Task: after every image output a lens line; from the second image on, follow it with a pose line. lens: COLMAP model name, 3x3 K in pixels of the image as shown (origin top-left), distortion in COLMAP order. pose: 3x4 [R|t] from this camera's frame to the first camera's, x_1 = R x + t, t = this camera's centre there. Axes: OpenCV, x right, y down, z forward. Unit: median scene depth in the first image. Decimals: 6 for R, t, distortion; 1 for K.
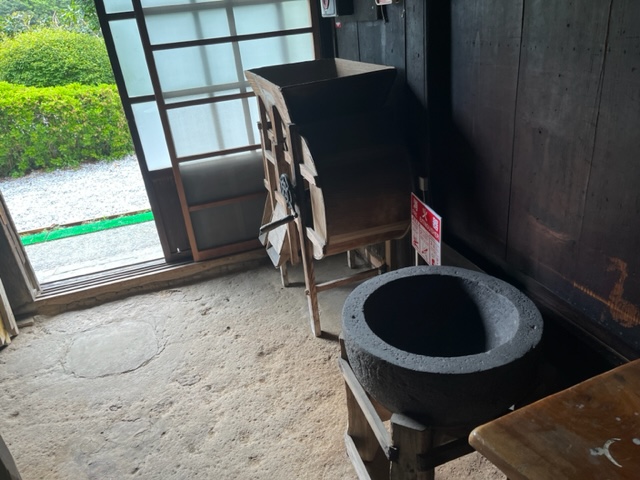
lens RADIAL K [[485.6, 0, 318.9], [0, 485.6, 239.6], [0, 0, 1]] dist [0.014726, -0.042281]
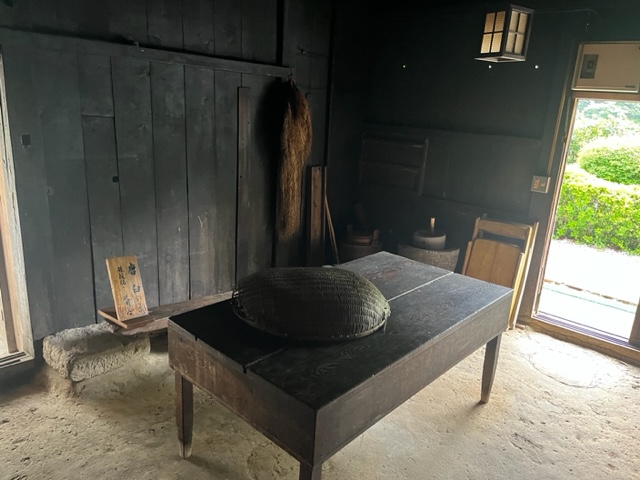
lens RADIAL K [[485.6, 0, 317.9], [0, 485.6, 237.2], [0, 0, 1]] dist [0.014726, -0.042281]
pose [[0.484825, 0.363505, -0.795493, 0.209818], [-0.476317, 0.872563, 0.108424, 0.053814], [0.733531, 0.326340, 0.596184, -0.473458]]
